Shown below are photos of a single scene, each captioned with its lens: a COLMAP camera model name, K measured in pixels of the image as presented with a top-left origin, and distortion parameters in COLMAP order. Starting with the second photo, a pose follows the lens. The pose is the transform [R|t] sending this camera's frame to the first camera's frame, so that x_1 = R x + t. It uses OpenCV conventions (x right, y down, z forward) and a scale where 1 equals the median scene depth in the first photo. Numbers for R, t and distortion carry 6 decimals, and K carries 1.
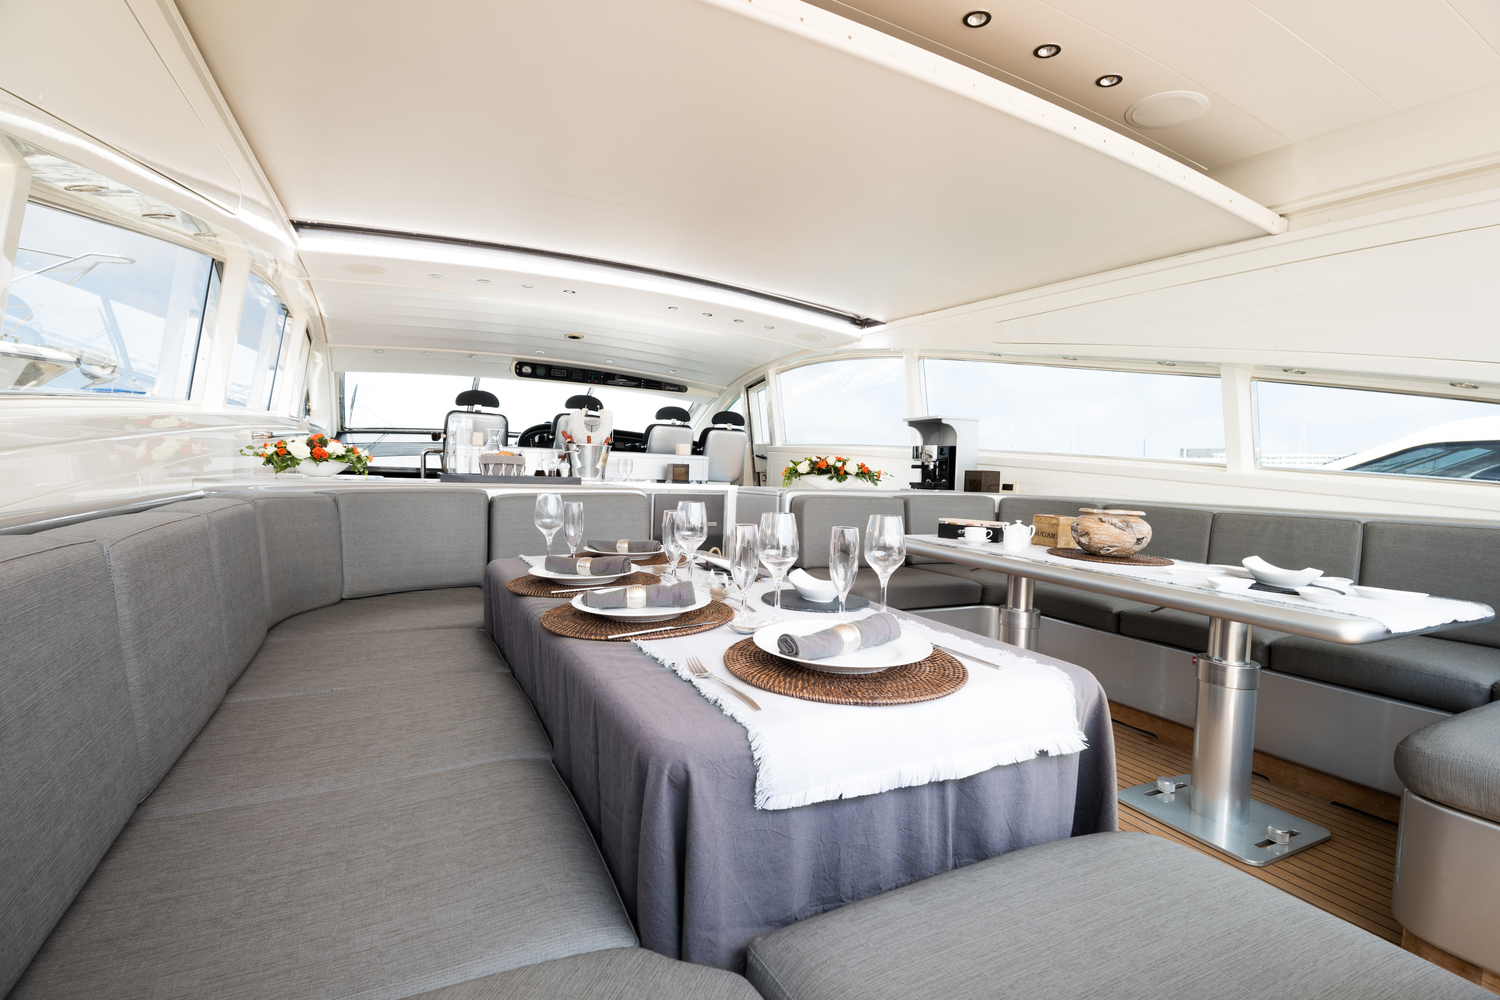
lens RADIAL K [[669.6, 0, 750.0], [0, 669.6, 500.0], [0, 0, 1]] dist [0.063661, -0.000378]
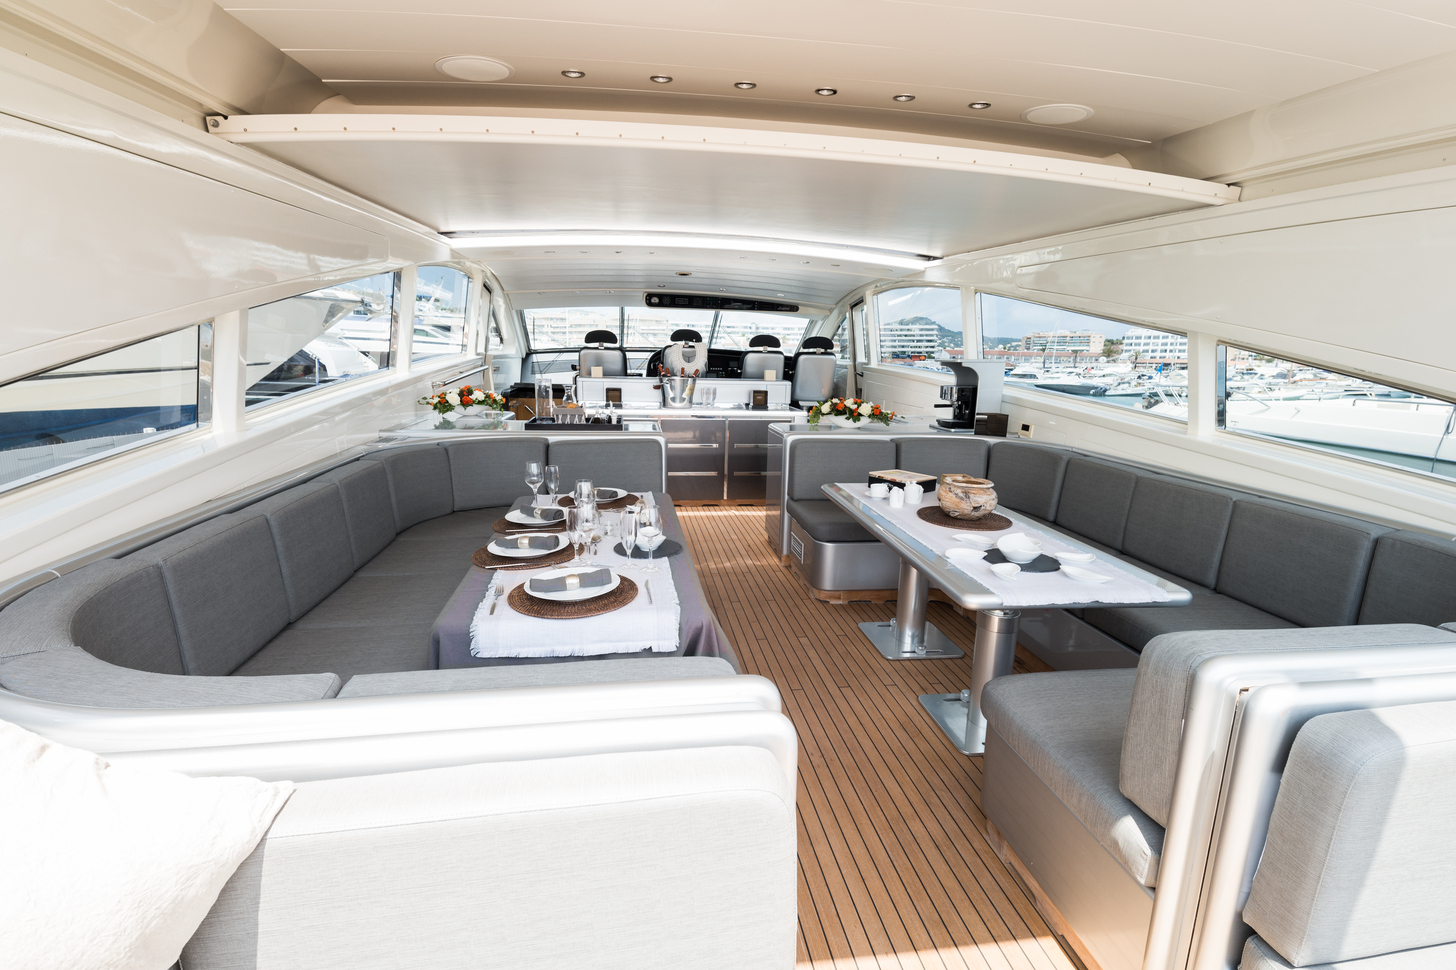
lens RADIAL K [[663.1, 0, 728.0], [0, 663.1, 485.0], [0, 0, 1]] dist [0.092929, -0.000027]
pose [[0.949121, 0.053749, -0.310289, 0.288061], [-0.006908, 0.988643, 0.150125, -0.090256], [0.314834, -0.140344, 0.938713, -0.154042]]
